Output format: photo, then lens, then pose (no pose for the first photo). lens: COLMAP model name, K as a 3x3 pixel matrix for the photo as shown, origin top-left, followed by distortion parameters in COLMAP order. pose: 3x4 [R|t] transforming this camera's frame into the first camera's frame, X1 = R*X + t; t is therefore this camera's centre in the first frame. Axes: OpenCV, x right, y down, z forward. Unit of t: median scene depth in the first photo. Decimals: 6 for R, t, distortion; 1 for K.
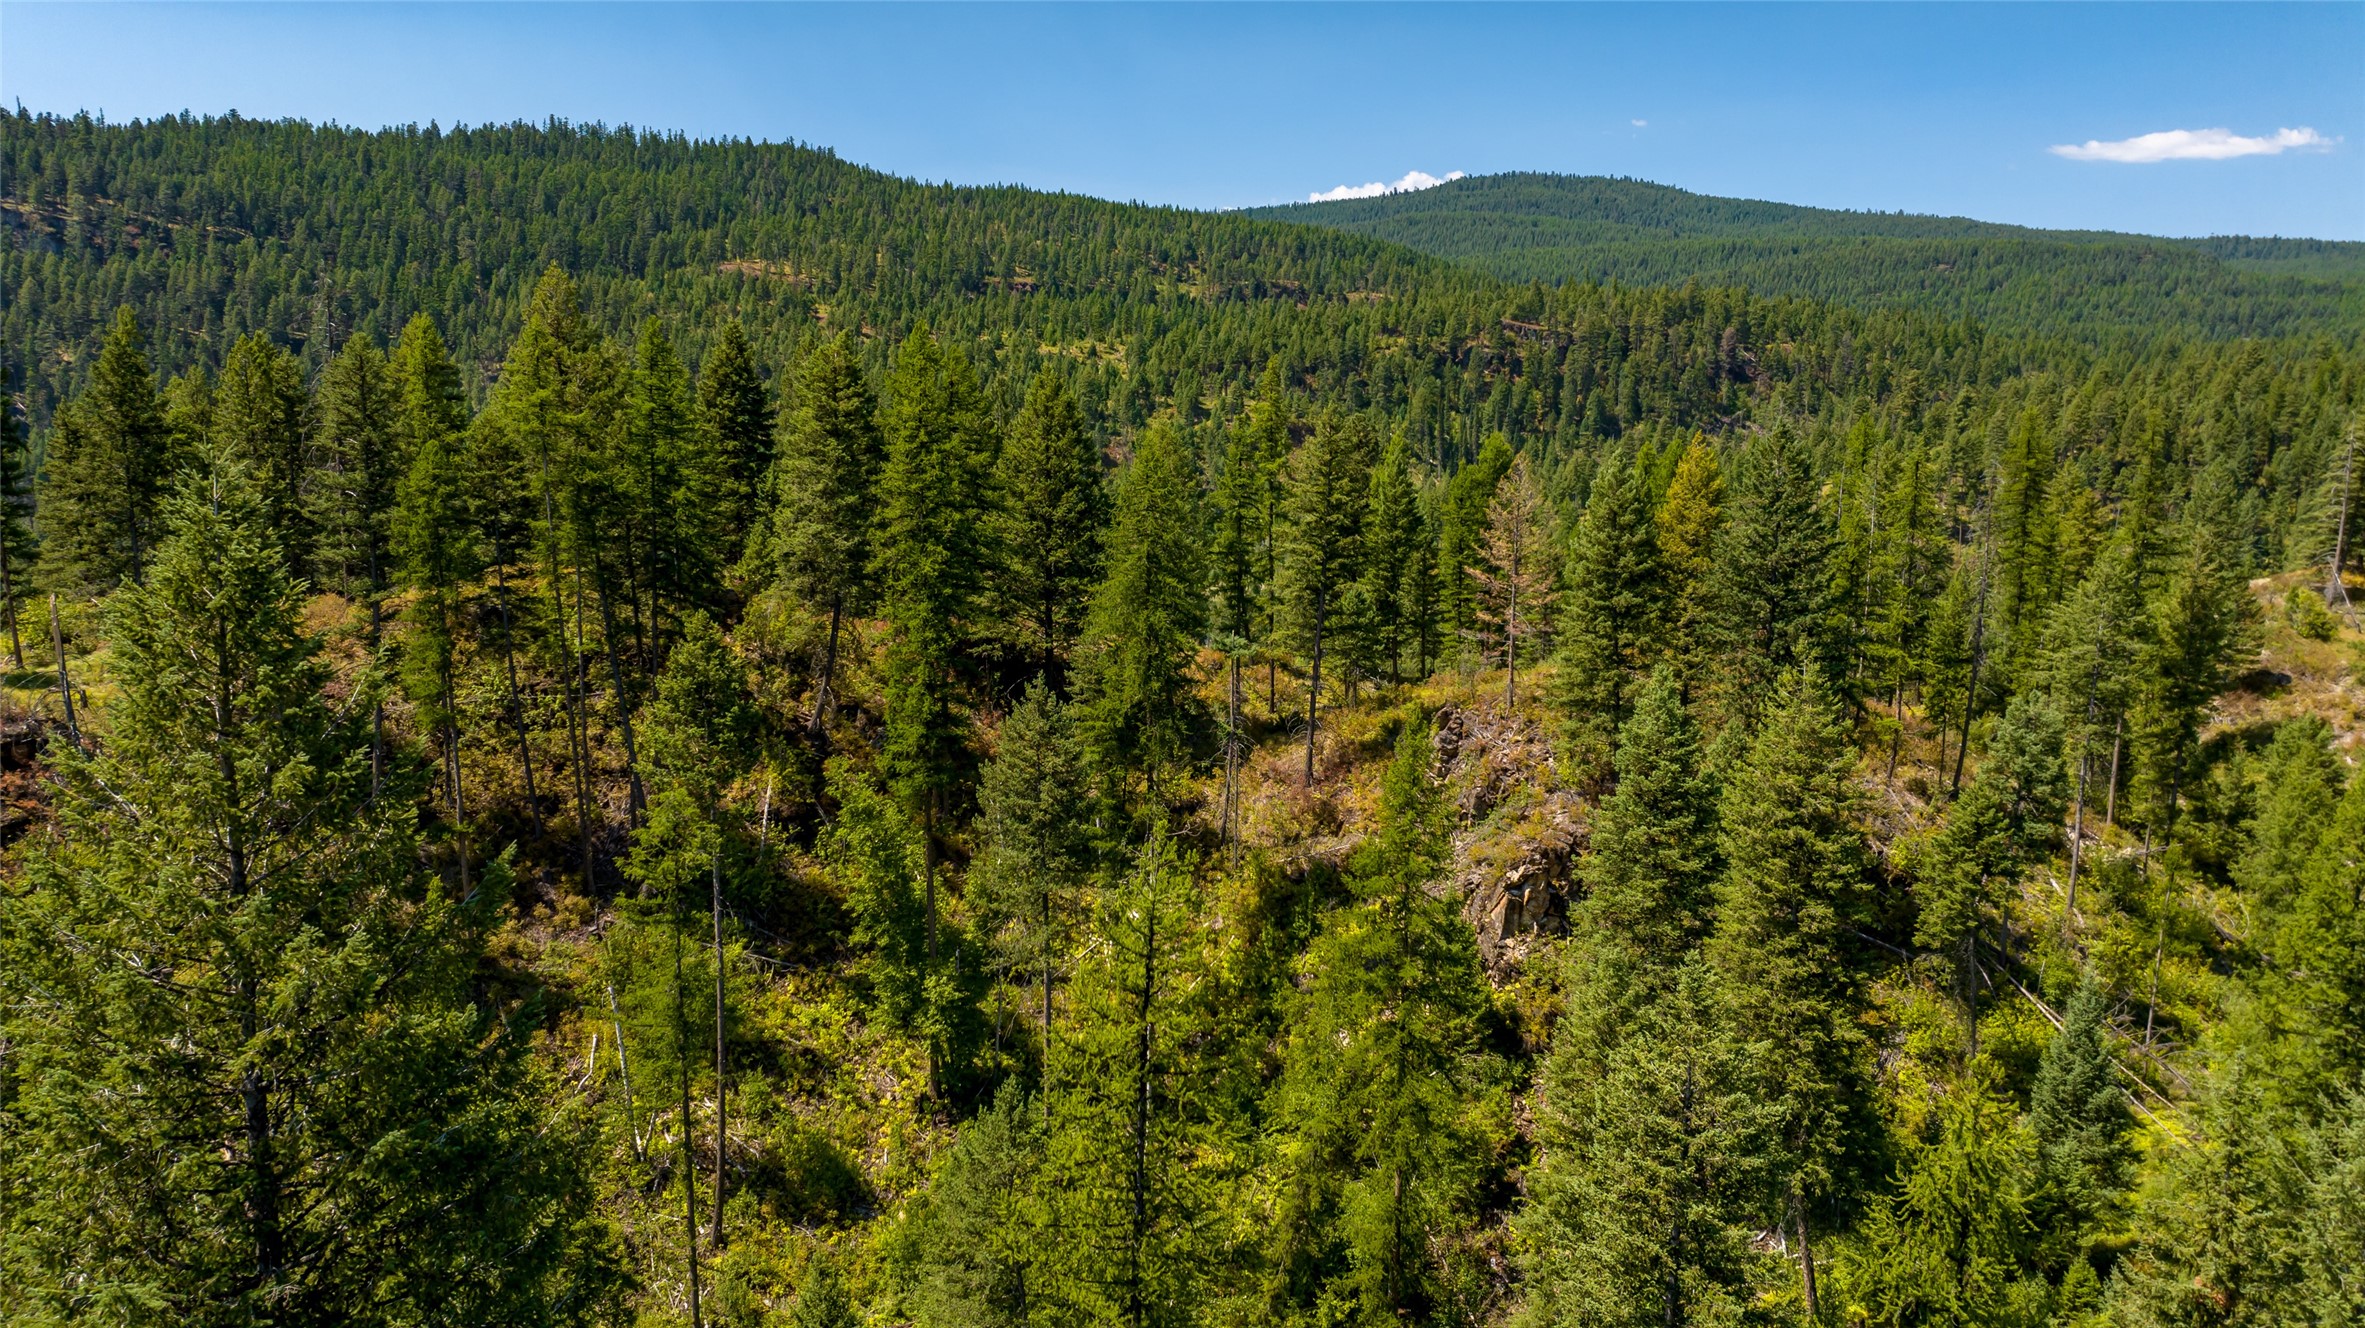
lens RADIAL K [[1647.4, 0, 1182.5], [0, 1647.4, 664.0], [0, 0, 1]] dist [-0.055512, 0.070153]
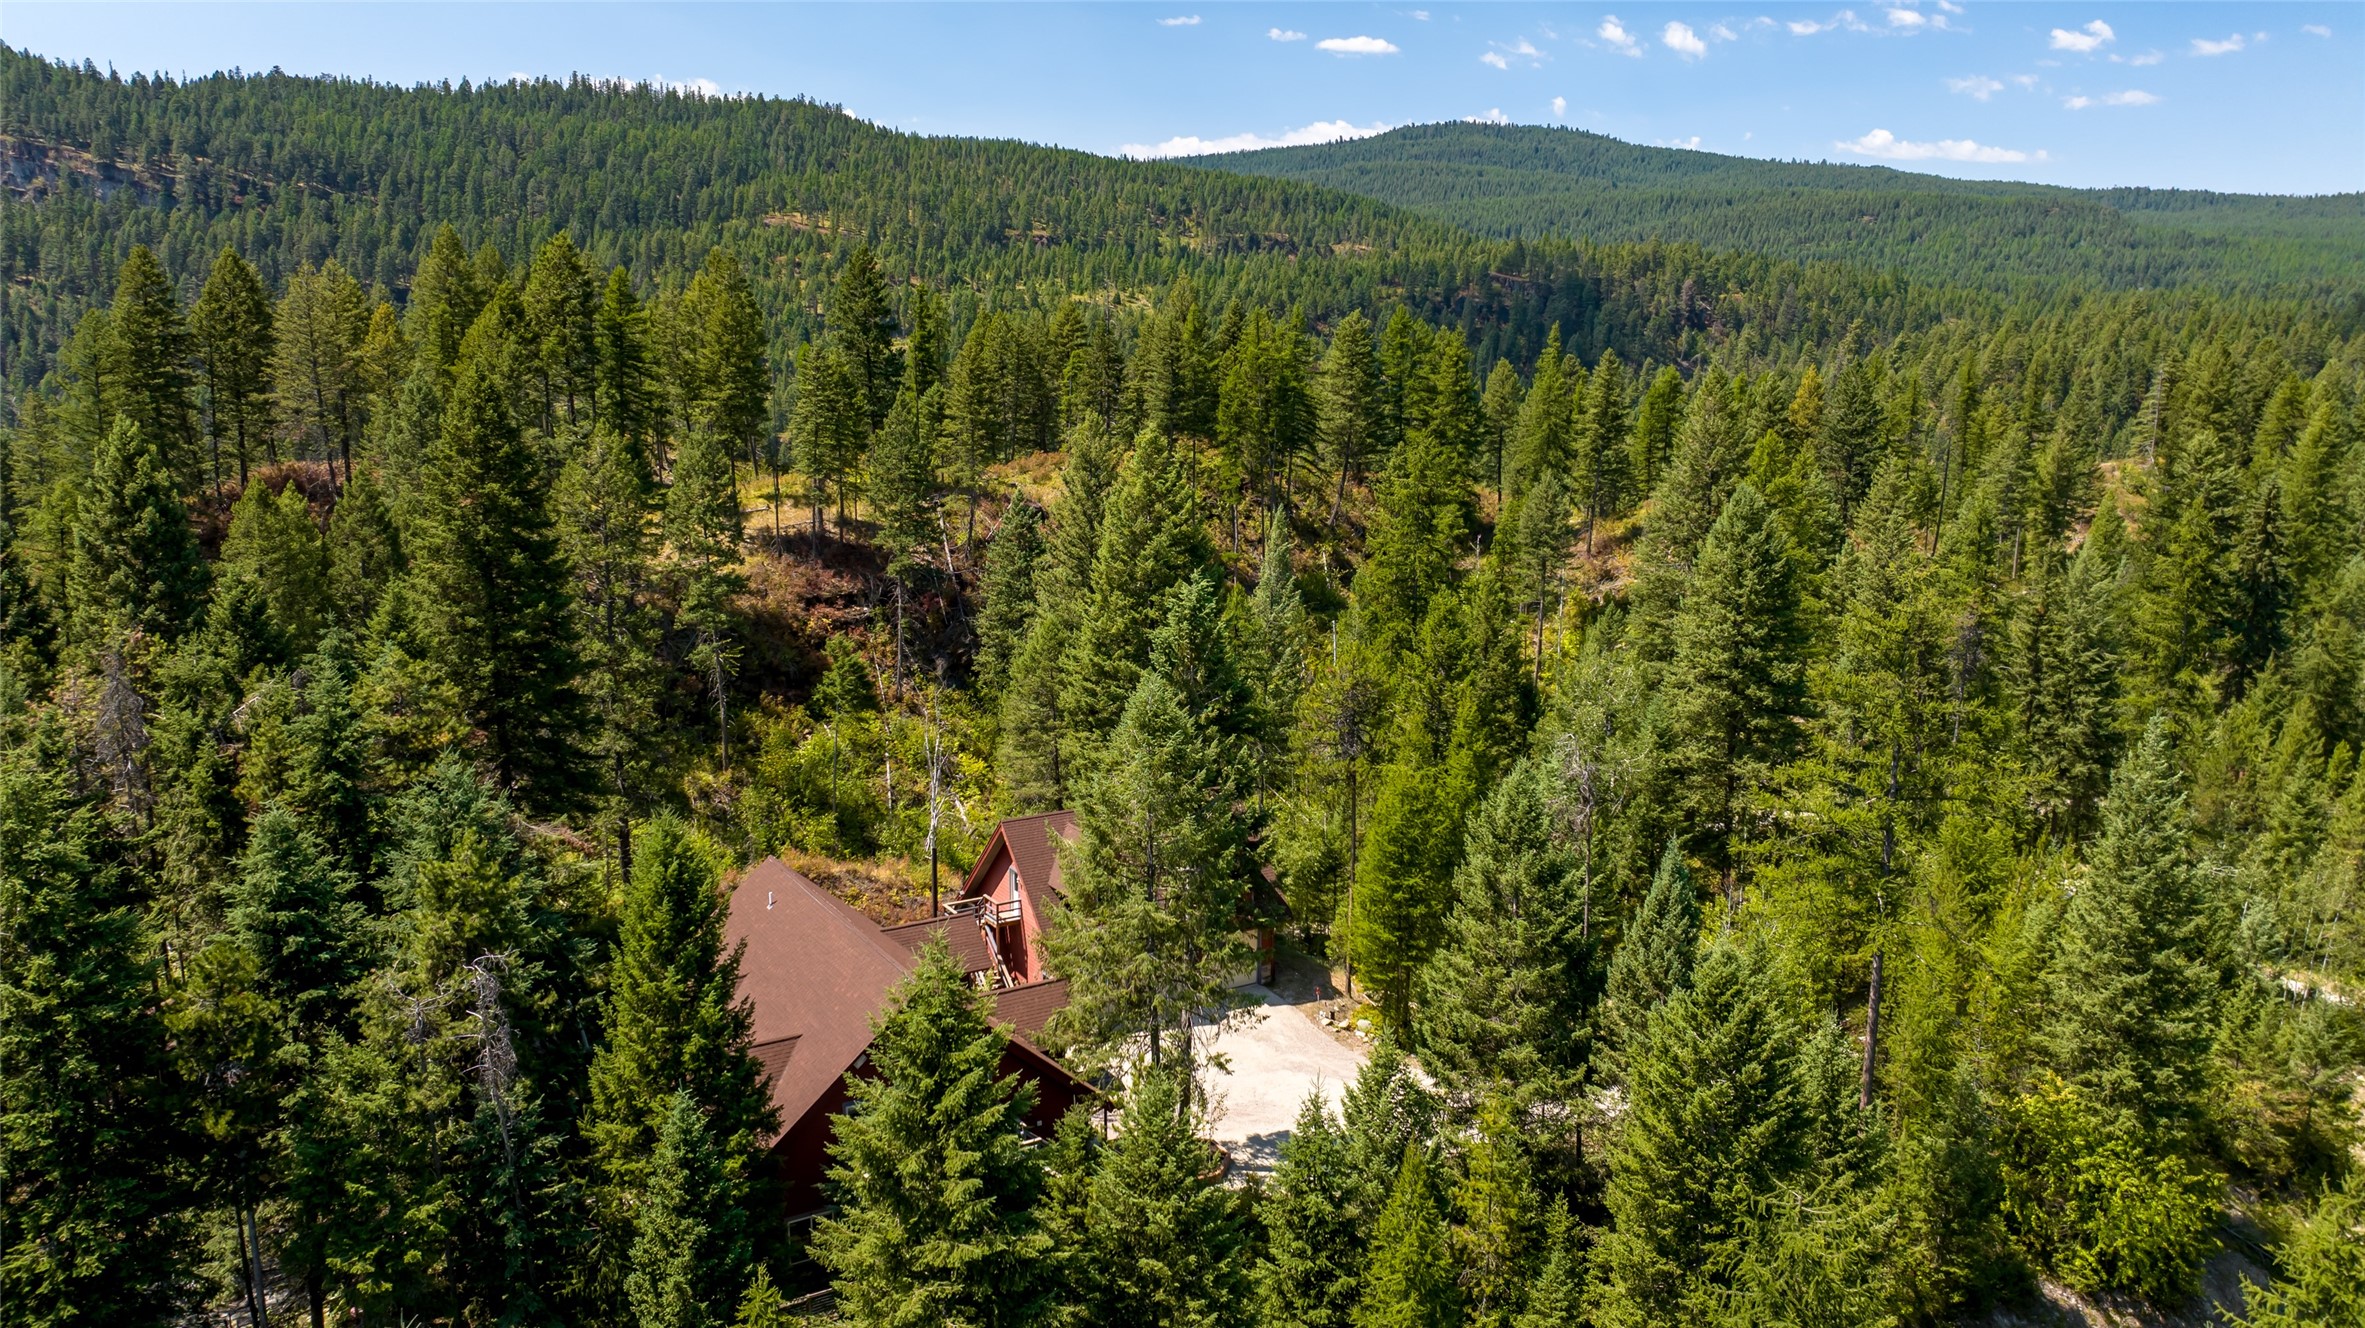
lens RADIAL K [[1647.4, 0, 1182.5], [0, 1647.4, 664.0], [0, 0, 1]] dist [-0.055512, 0.070153]
pose [[0.998986, -0.008605, 0.044186, -0.051232], [0.007133, 0.999417, 0.033374, 0.014366], [-0.044447, -0.033025, 0.998466, -0.091052]]
